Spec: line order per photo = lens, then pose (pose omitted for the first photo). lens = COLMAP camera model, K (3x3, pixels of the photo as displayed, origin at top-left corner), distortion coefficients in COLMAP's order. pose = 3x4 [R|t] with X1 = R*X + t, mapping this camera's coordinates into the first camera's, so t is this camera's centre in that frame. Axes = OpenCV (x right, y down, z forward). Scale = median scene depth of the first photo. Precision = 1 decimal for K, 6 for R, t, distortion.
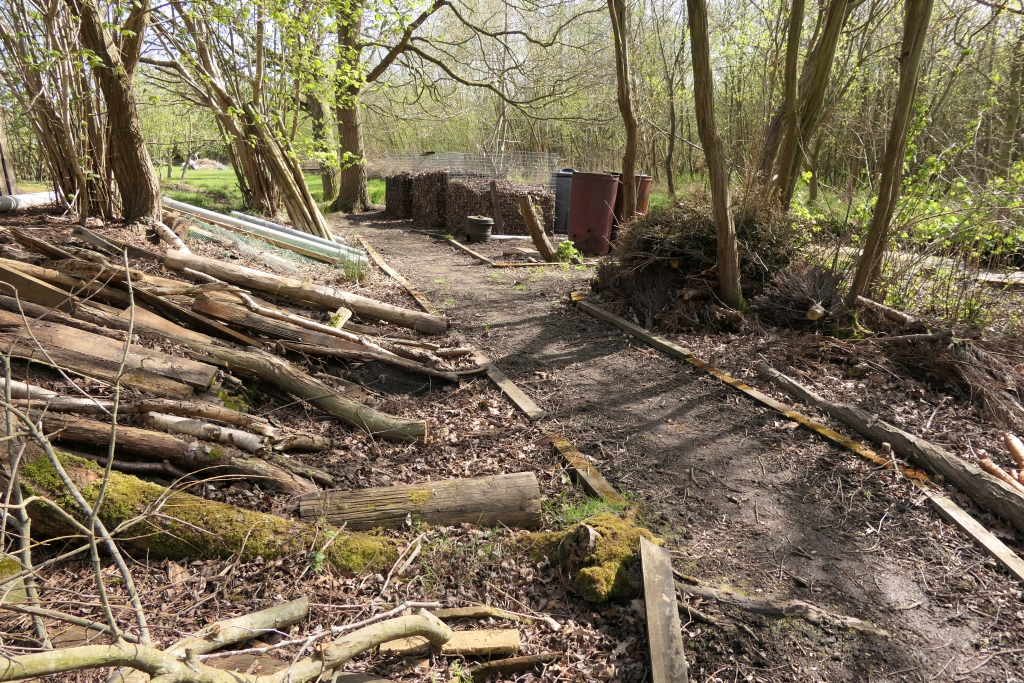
lens RADIAL K [[711.9, 0, 512.0], [0, 711.9, 341.5], [0, 0, 1]] dist [-0.002826, 0.001229]
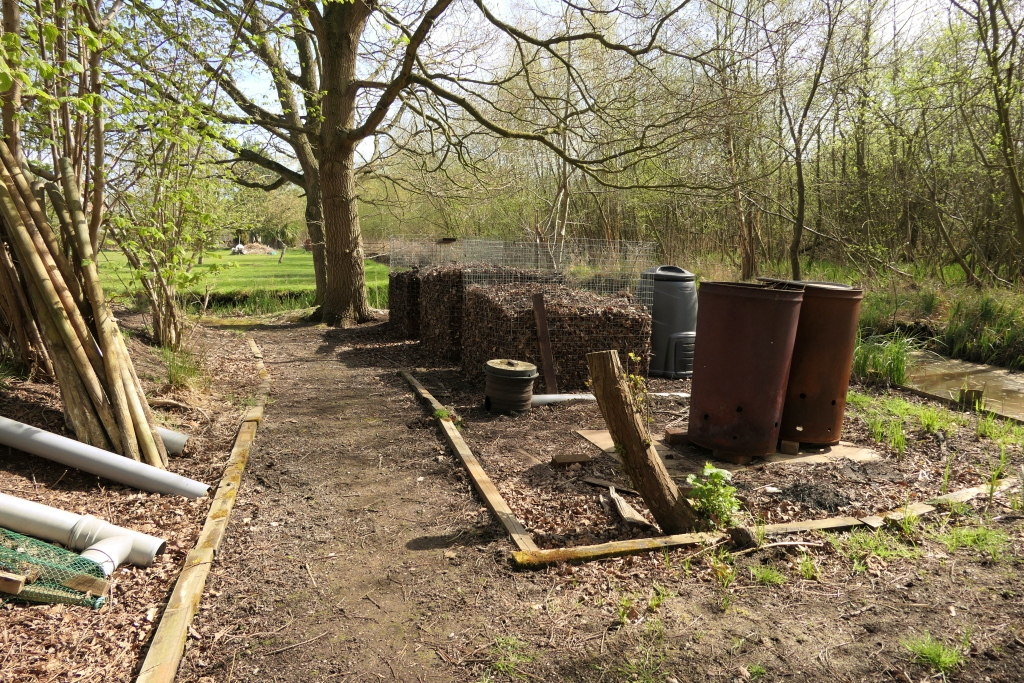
lens RADIAL K [[711.9, 0, 512.0], [0, 711.9, 341.5], [0, 0, 1]] dist [-0.002826, 0.001229]
pose [[0.995895, 0.010693, -0.089879, 0.001873], [-0.020648, 0.993654, -0.110571, -0.111873], [0.088127, 0.111973, 0.989796, 0.407363]]
